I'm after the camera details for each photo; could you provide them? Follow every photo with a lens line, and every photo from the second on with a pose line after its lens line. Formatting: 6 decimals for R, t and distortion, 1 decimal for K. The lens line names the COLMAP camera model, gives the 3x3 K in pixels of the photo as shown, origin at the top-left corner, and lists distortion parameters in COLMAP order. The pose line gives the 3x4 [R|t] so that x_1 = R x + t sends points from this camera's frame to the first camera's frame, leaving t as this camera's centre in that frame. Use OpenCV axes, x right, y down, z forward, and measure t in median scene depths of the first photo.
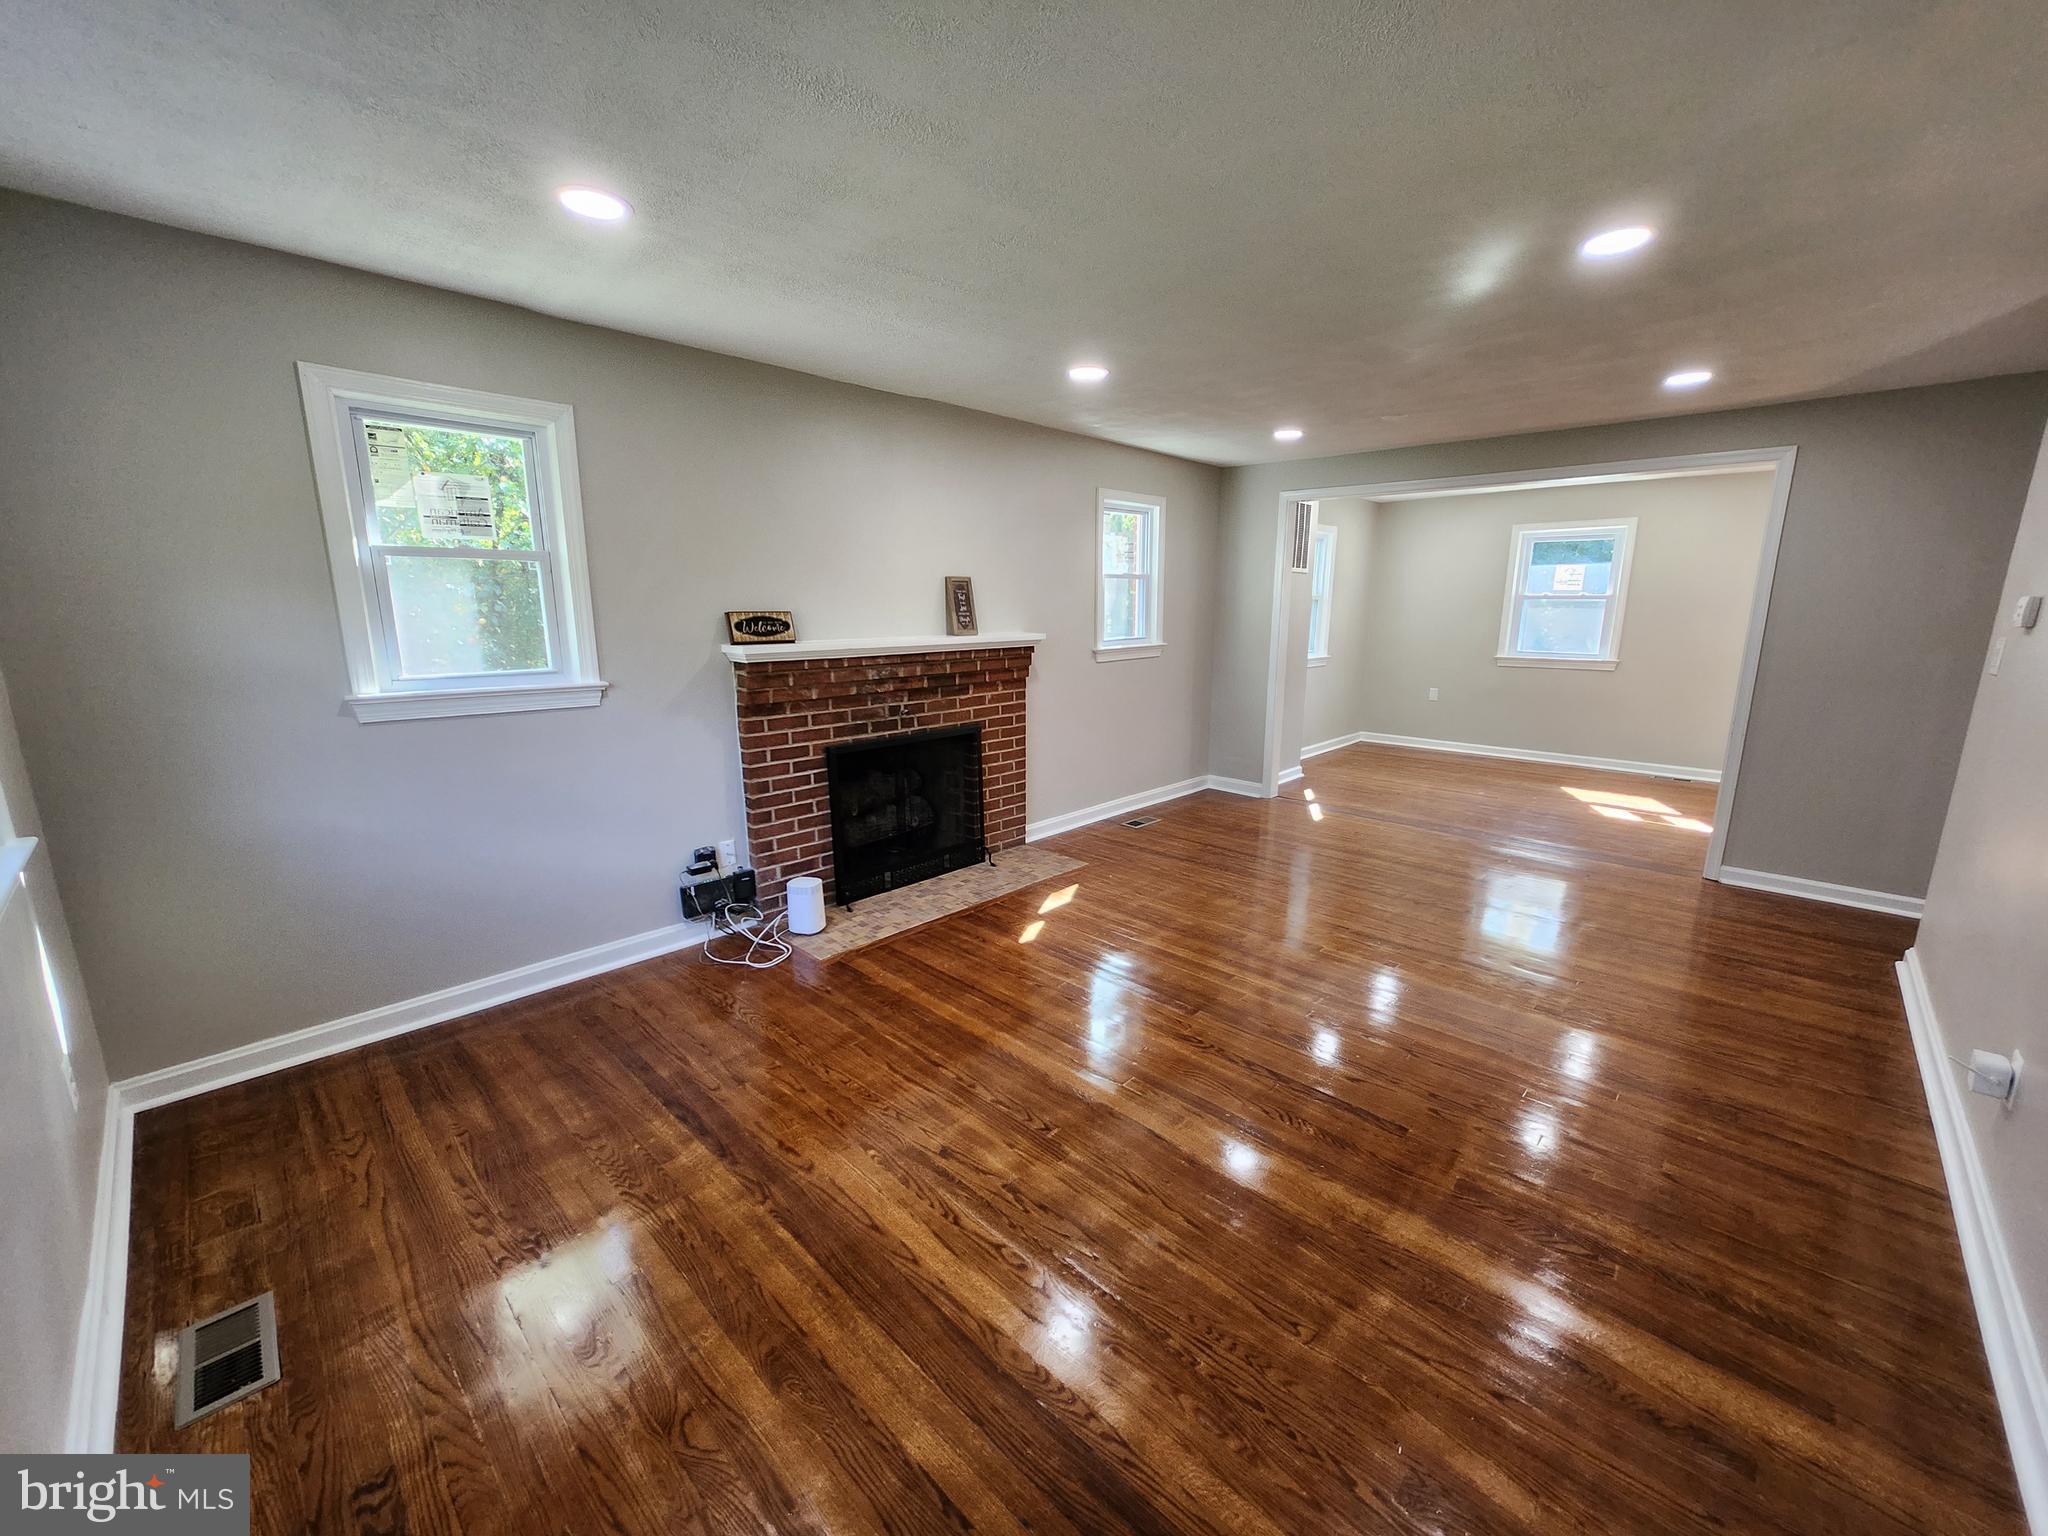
lens RADIAL K [[803.1, 0, 1038.2], [0, 803.1, 770.8], [0, 0, 1]] dist [0.002438, -0.000618]
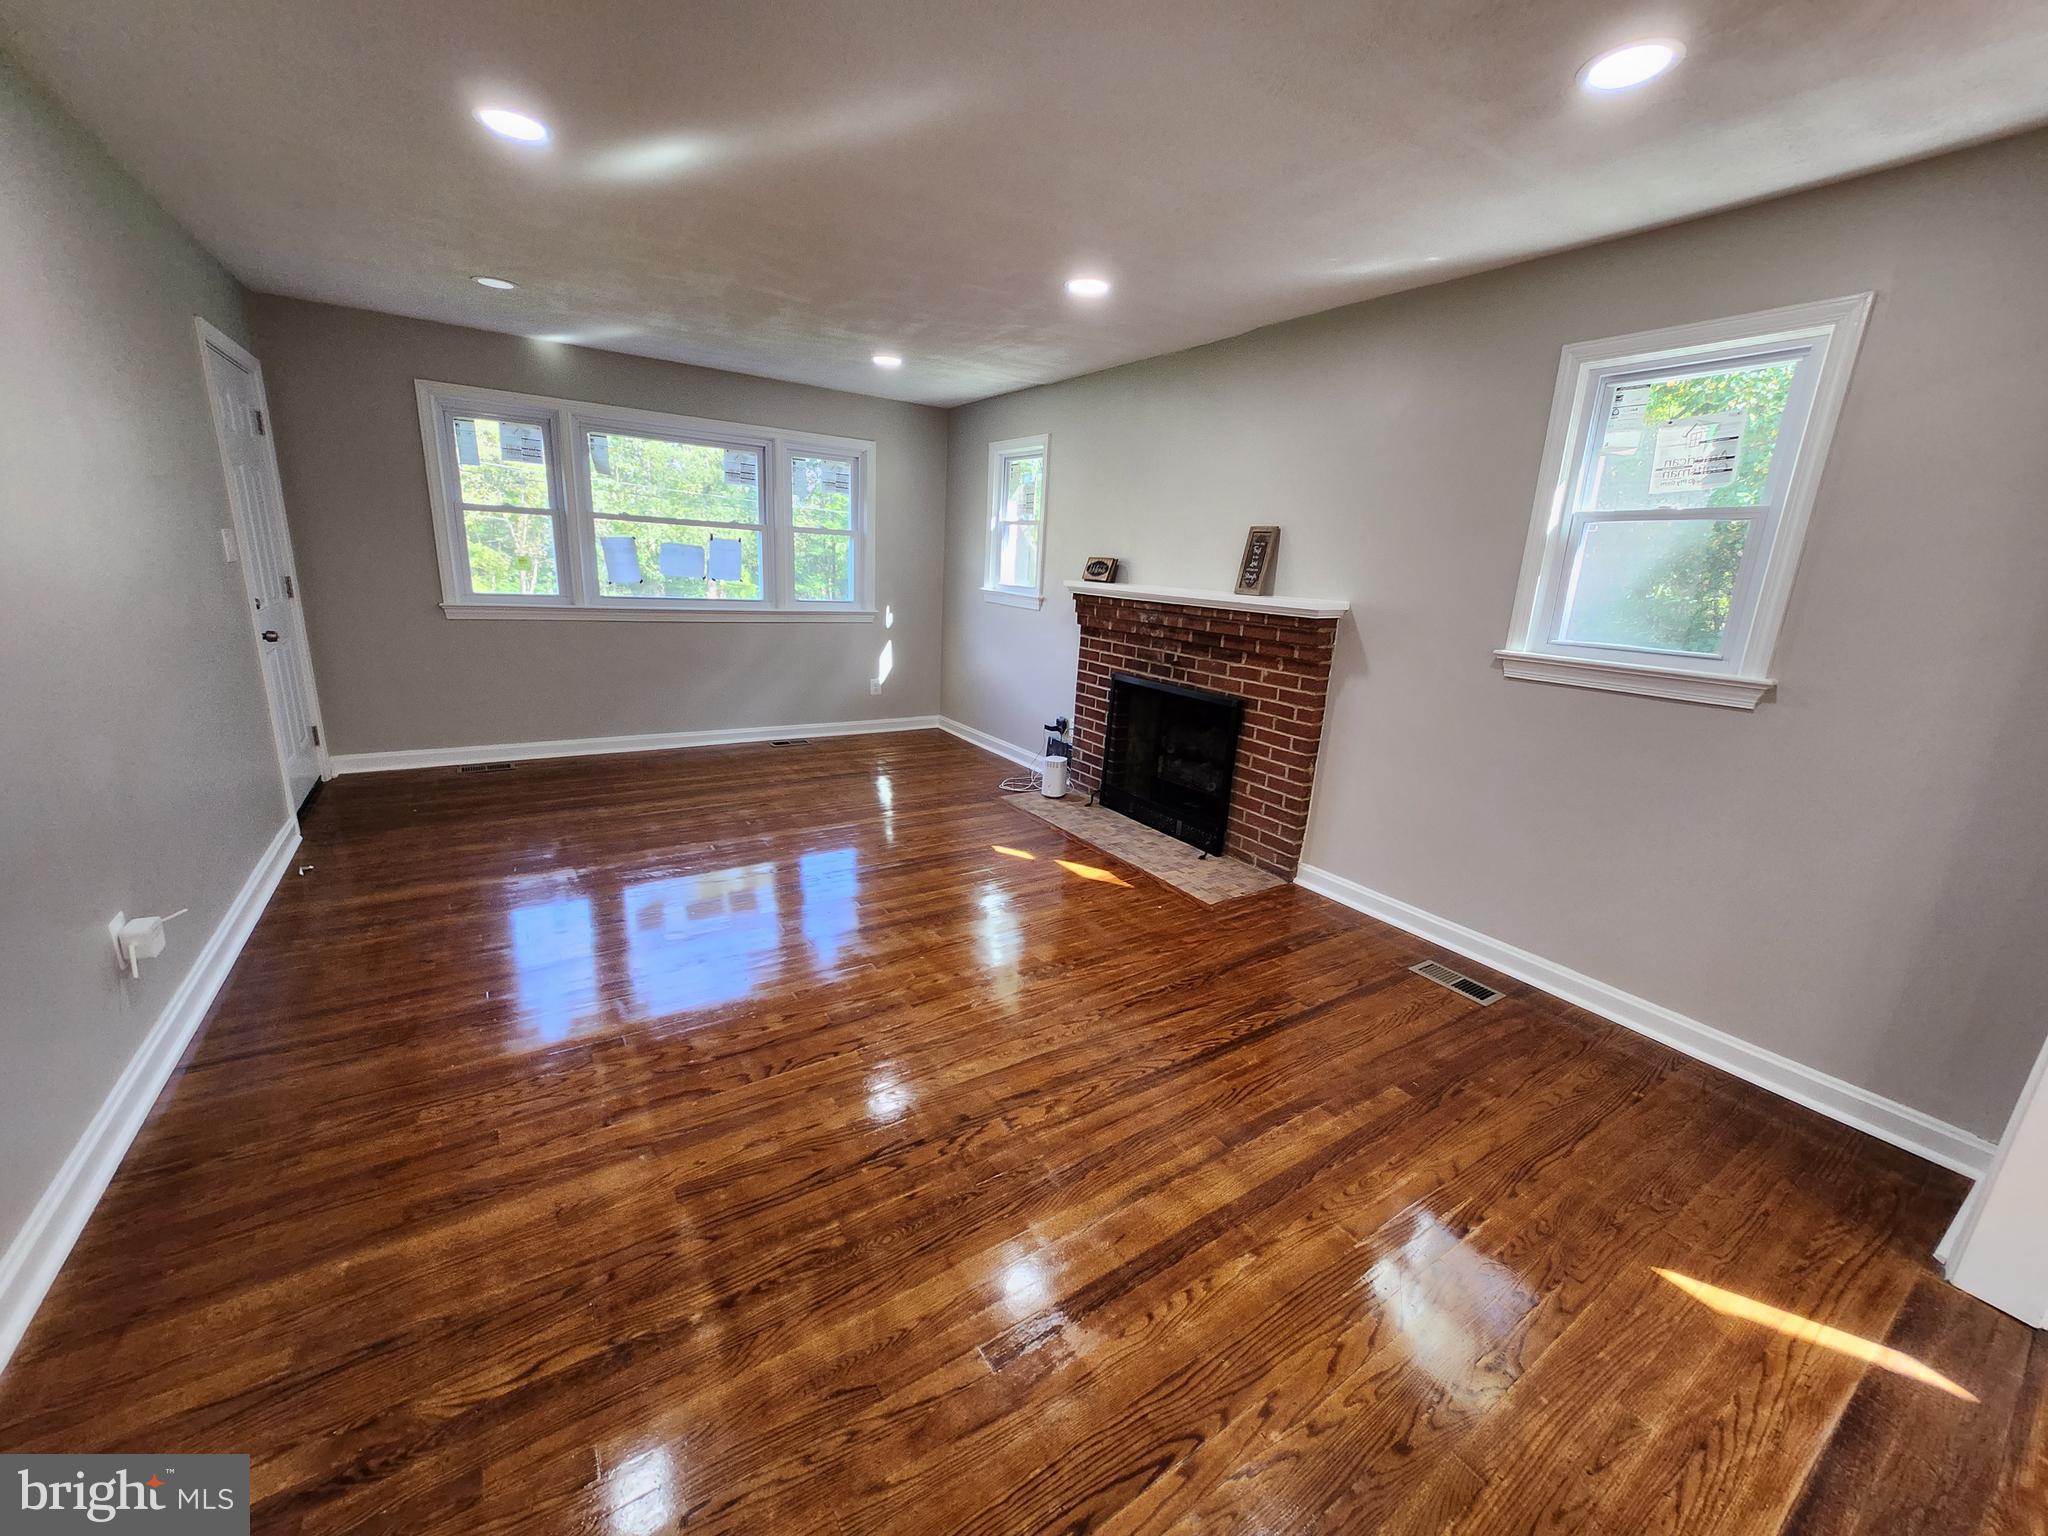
lens RADIAL K [[803.1, 0, 1034.3], [0, 803.1, 770.5], [0, 0, 1]] dist [0.002438, -0.000618]
pose [[-0.224180, 0.234531, -0.945906, 0.892188], [-0.254428, 0.922864, 0.289118, -0.200188], [0.940749, 0.305480, -0.147216, 1.045841]]
